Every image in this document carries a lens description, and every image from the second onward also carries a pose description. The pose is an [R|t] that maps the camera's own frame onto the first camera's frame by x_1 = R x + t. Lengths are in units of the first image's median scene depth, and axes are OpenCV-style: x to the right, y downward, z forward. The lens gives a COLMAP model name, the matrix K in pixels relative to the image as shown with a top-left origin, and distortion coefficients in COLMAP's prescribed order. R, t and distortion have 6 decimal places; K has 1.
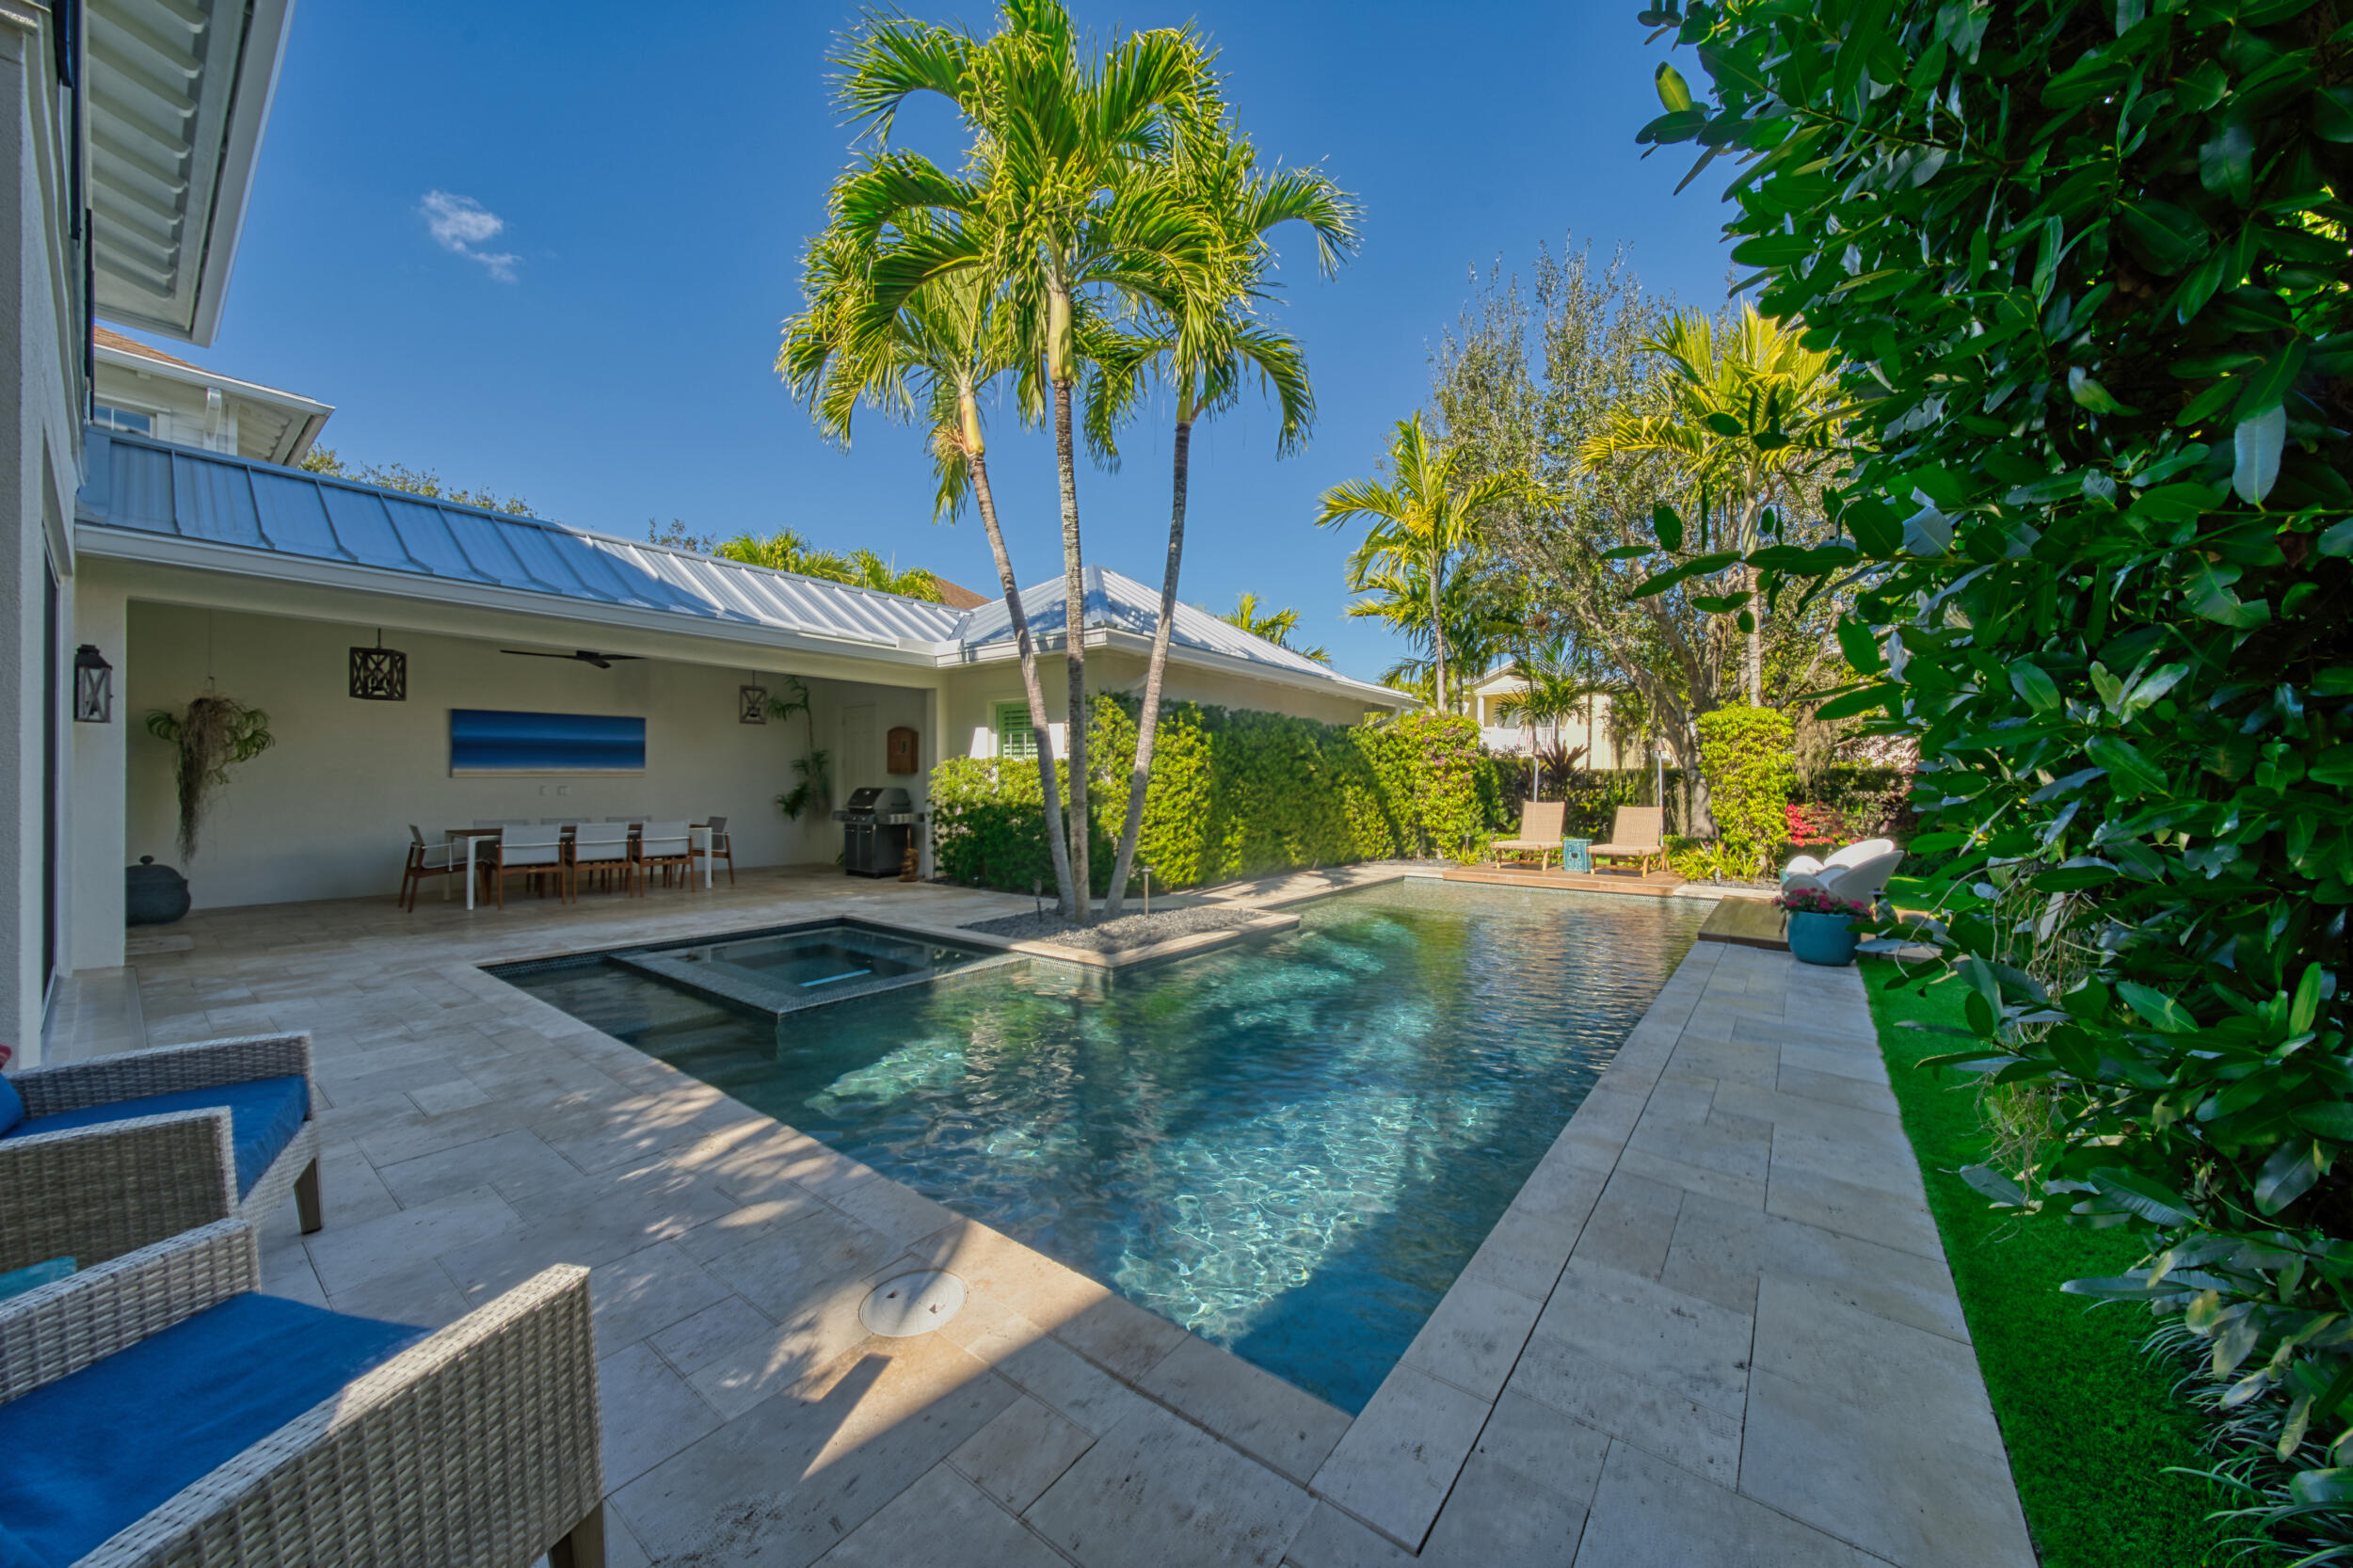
lens RADIAL K [[822.8, 0, 1185.1], [0, 822.8, 784.2], [0, 0, 1]] dist [-0.002058, -0.000132]
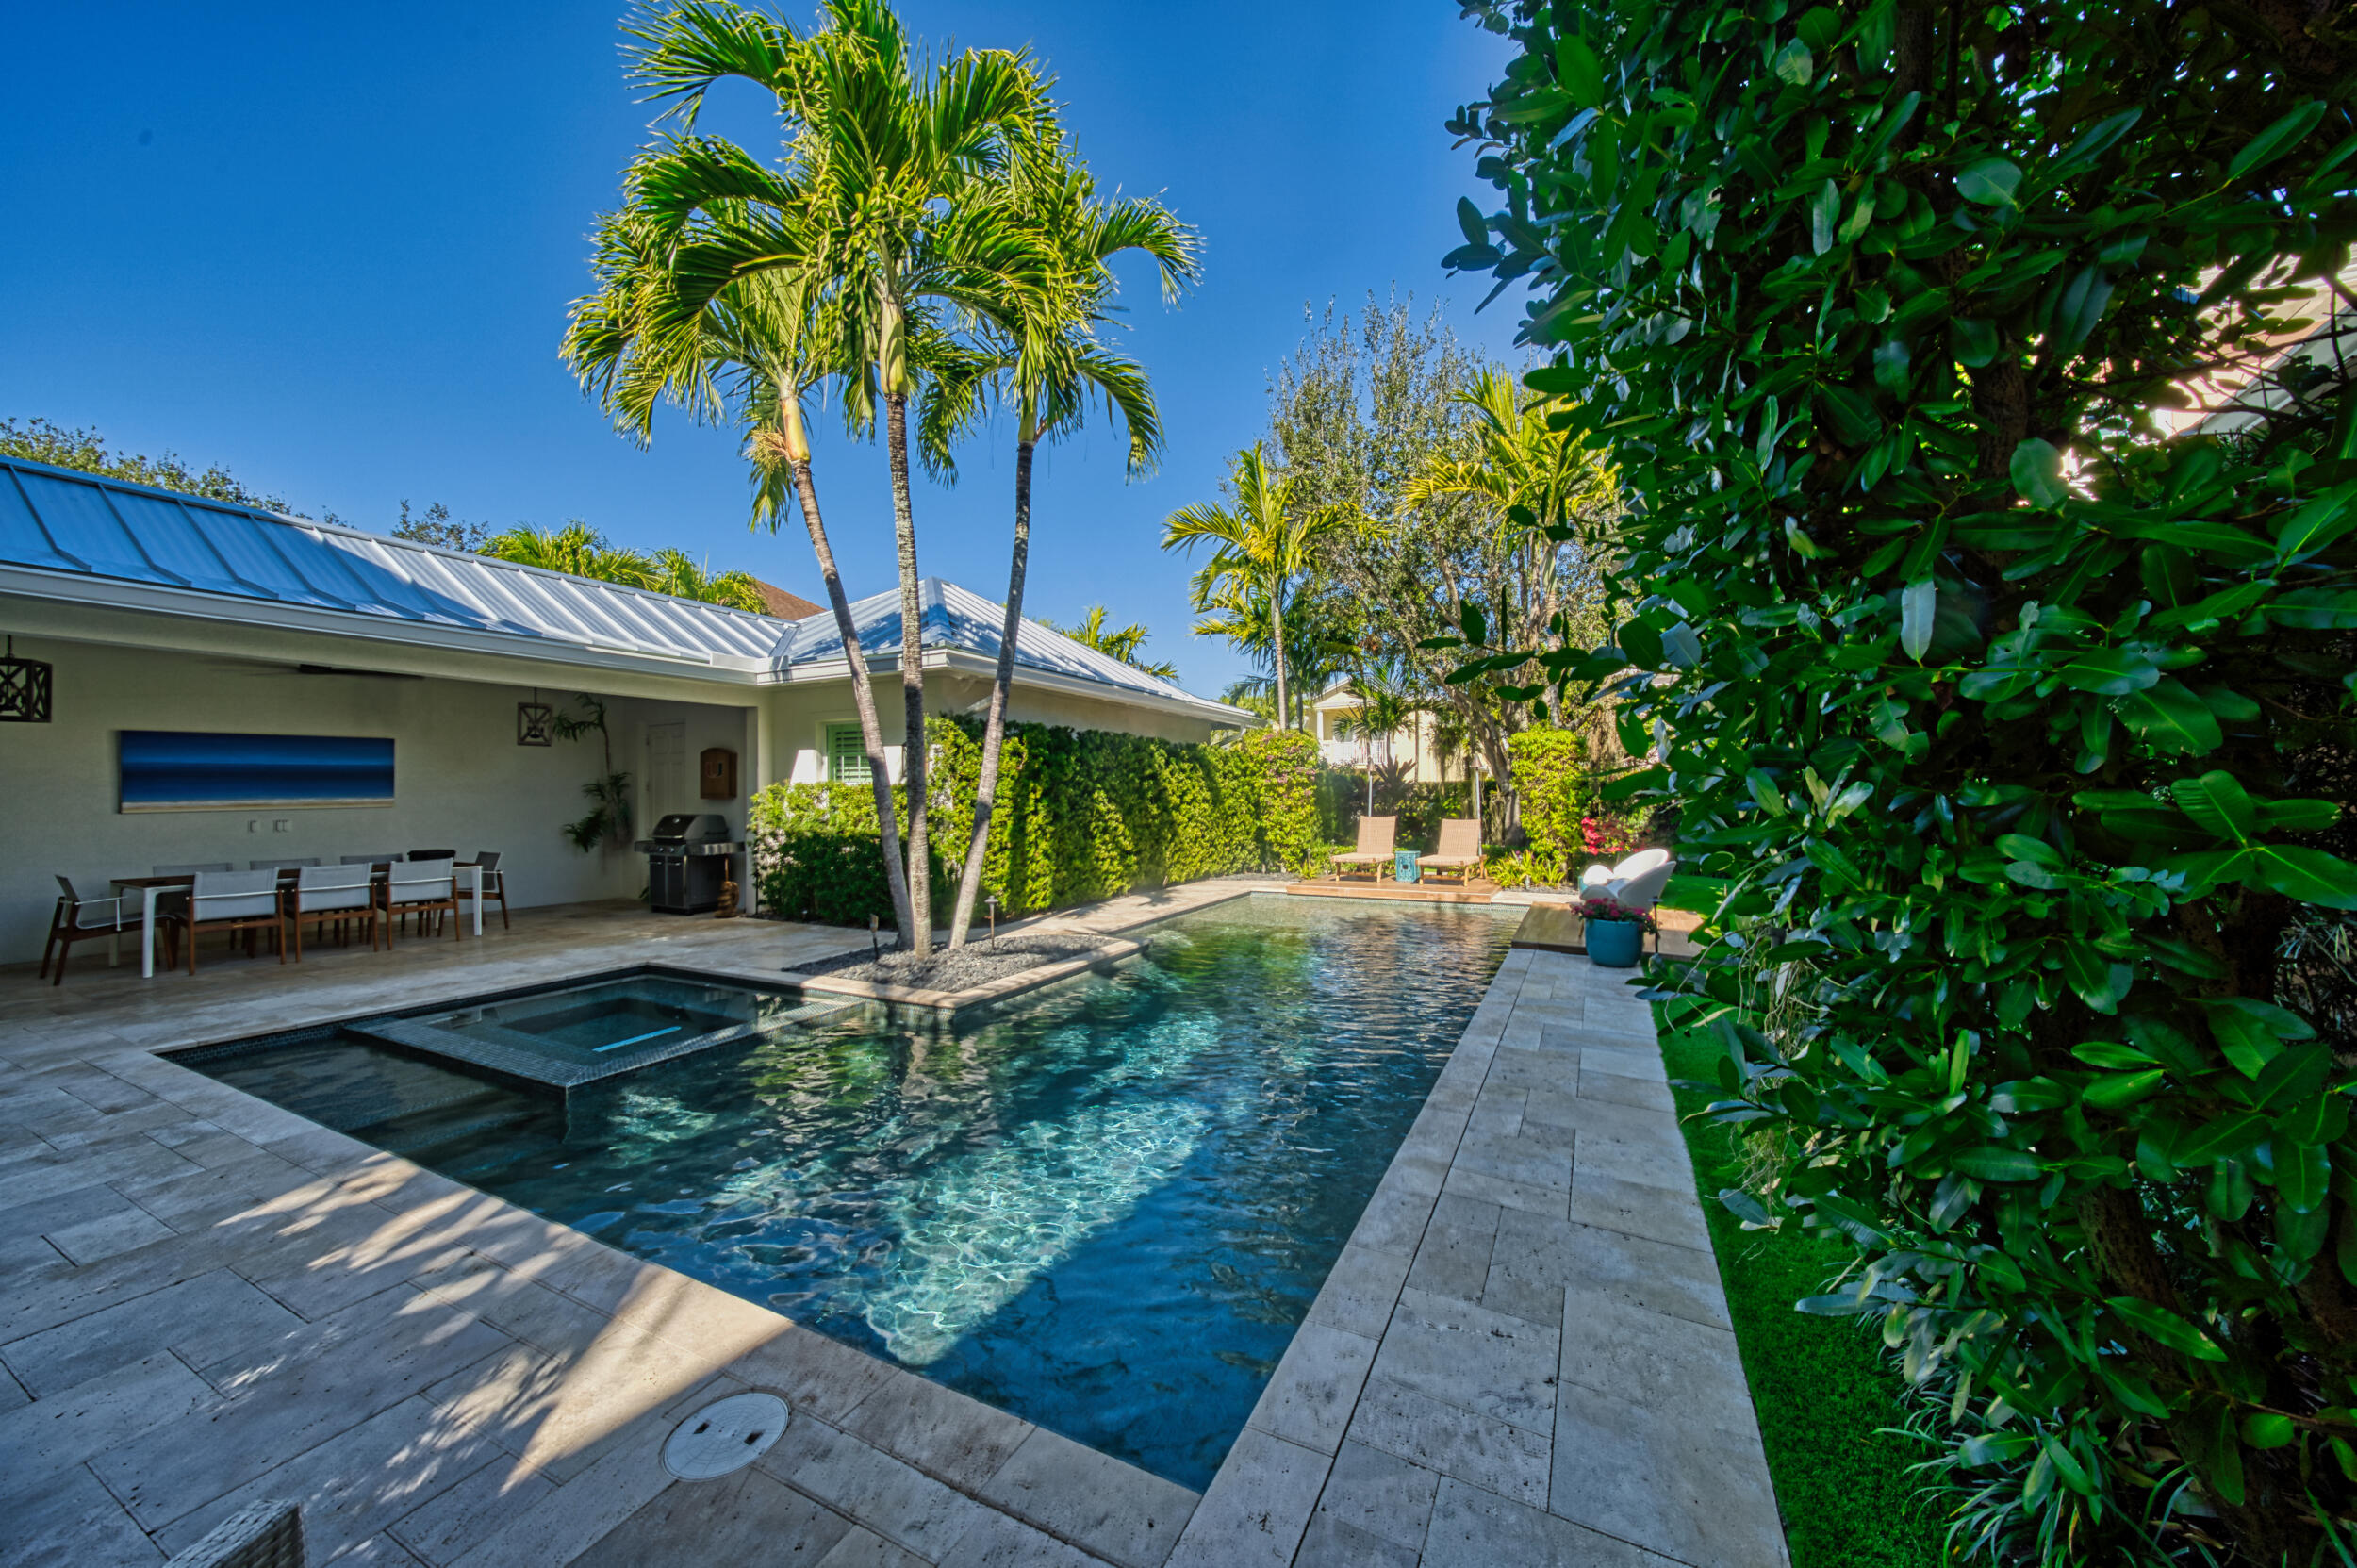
lens RADIAL K [[825.7, 0, 1187.0], [0, 825.7, 784.9], [0, 0, 1]] dist [-0.003060, 0.000257]
pose [[0.983059, -0.010907, 0.182963, 0.002633], [0.013077, 0.999858, -0.010655, -0.017547], [-0.182821, 0.012867, 0.983062, 0.000561]]
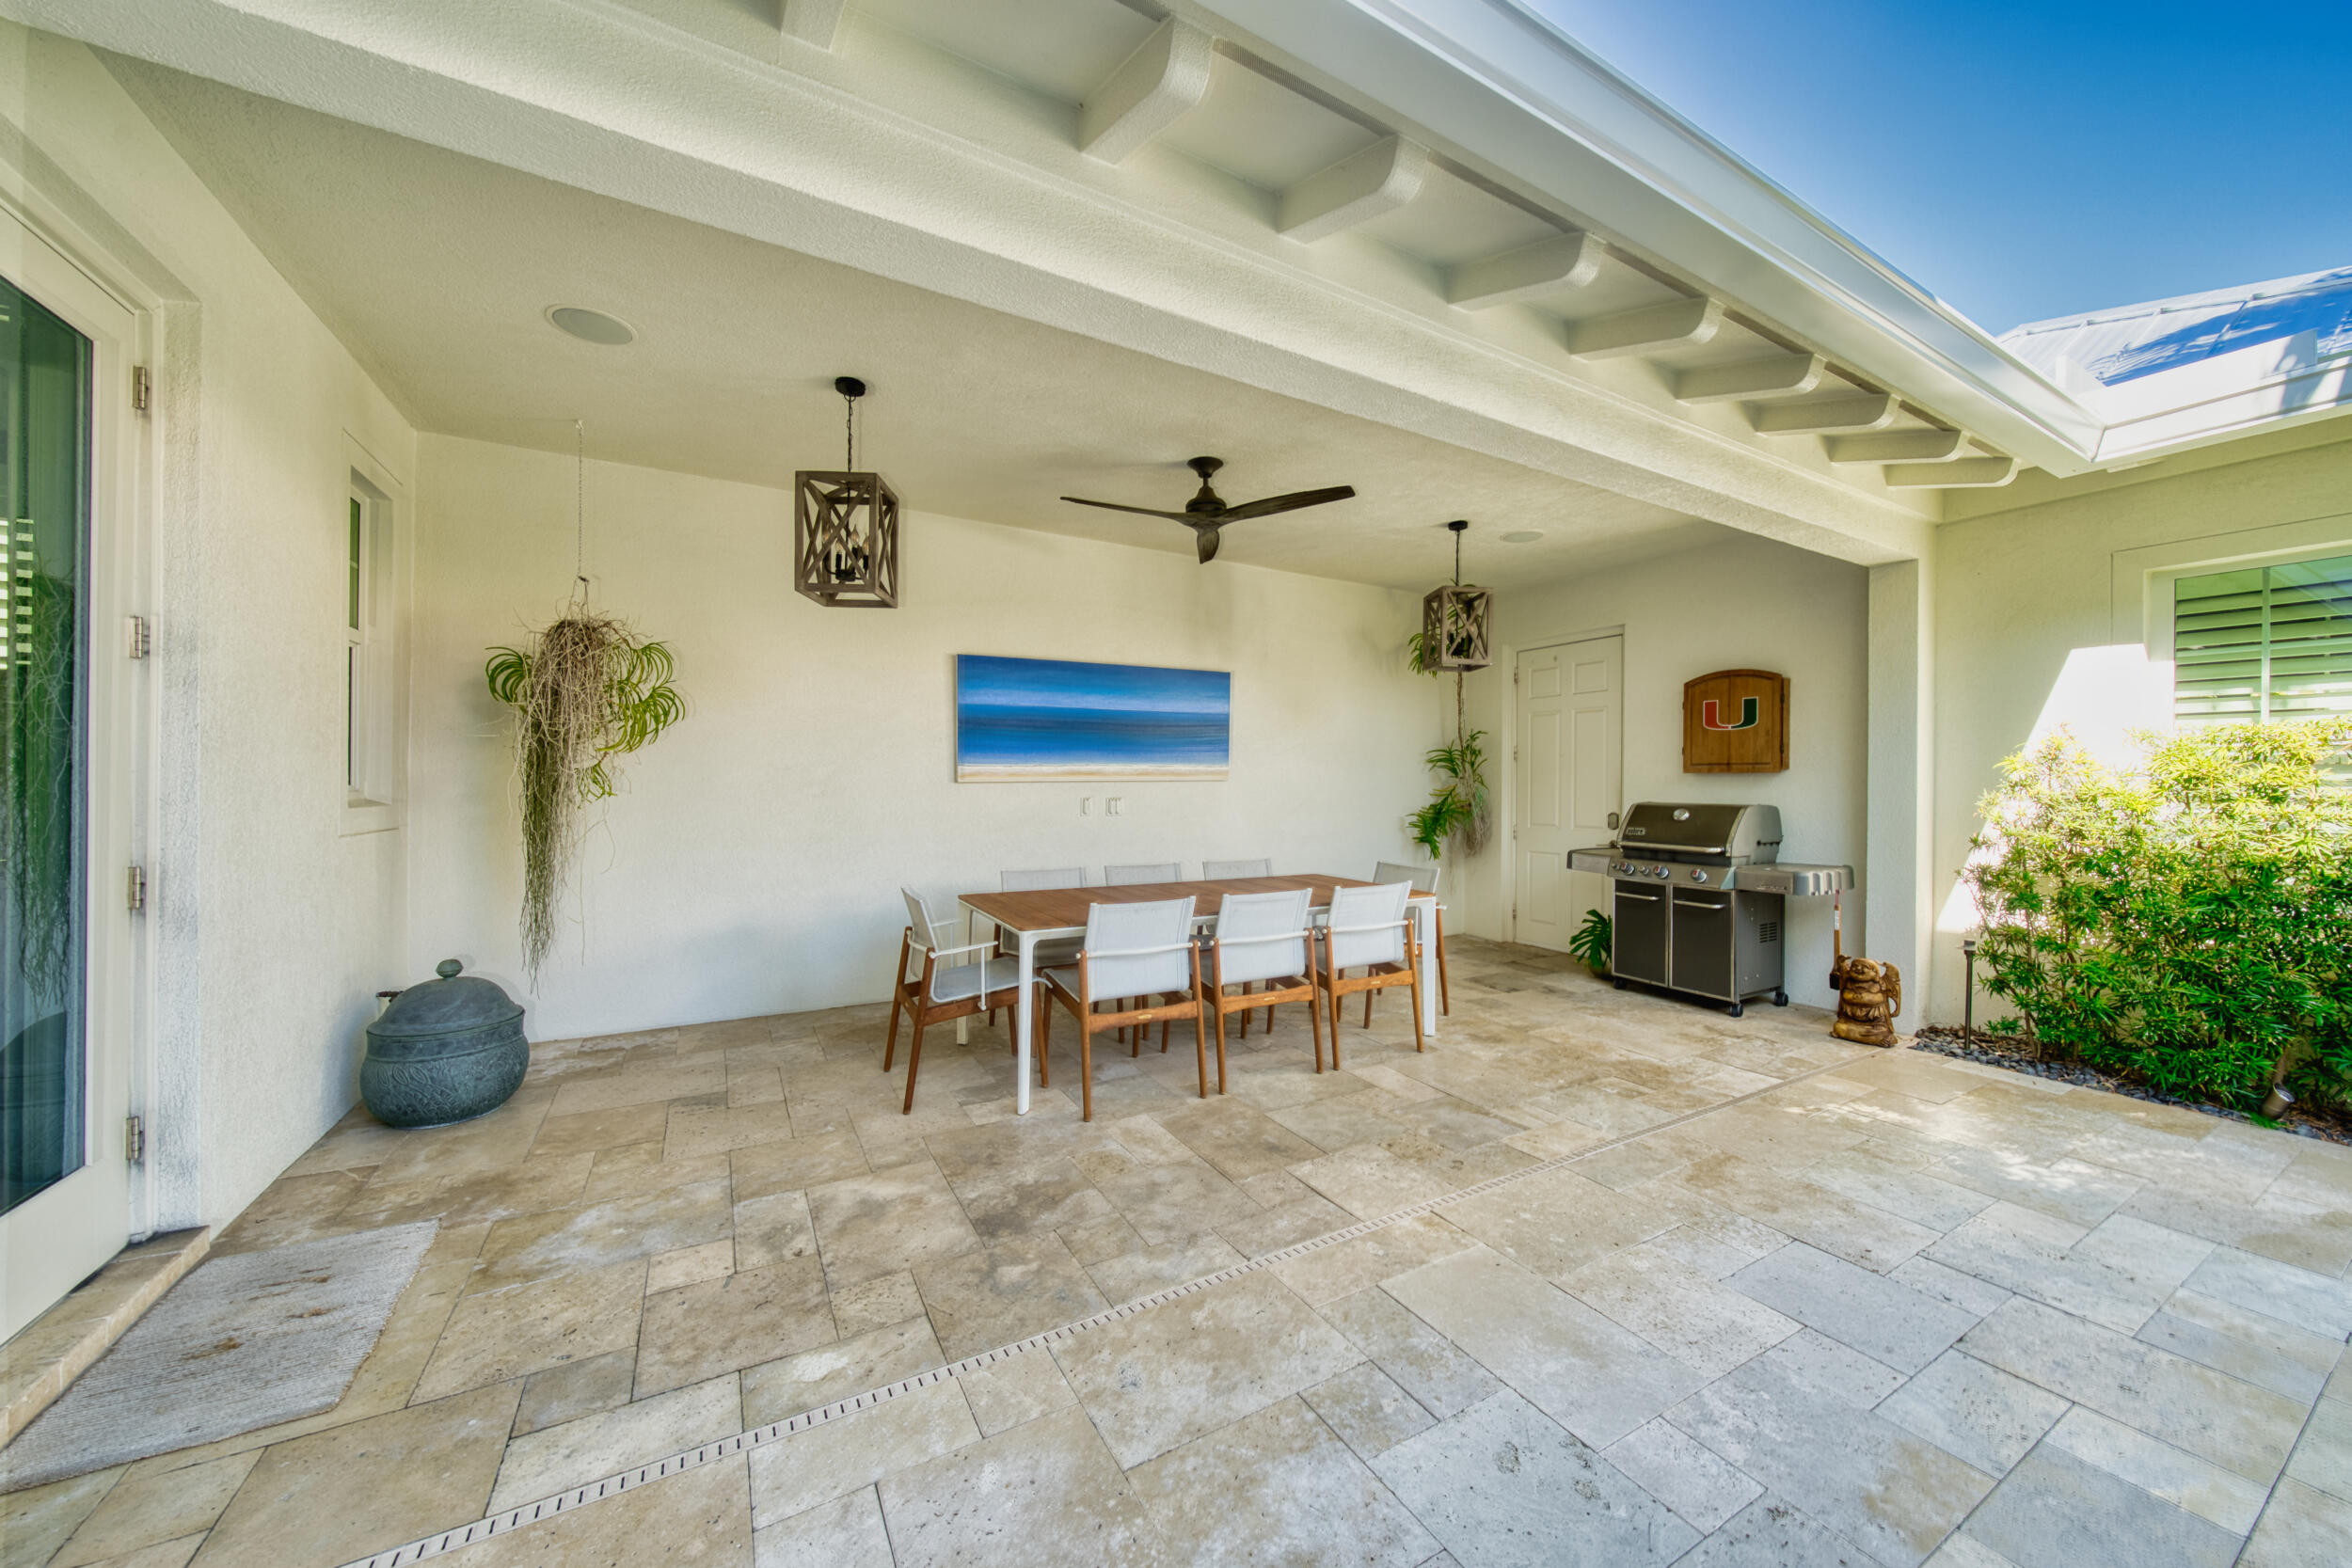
lens RADIAL K [[823.8, 0, 1184.5], [0, 823.8, 784.9], [0, 0, 1]] dist [-0.003060, 0.000257]
pose [[0.921798, 0.000783, -0.387671, -0.665437], [-0.002173, 0.999993, -0.003148, -0.006358], [0.387665, 0.003745, 0.921793, 0.683223]]
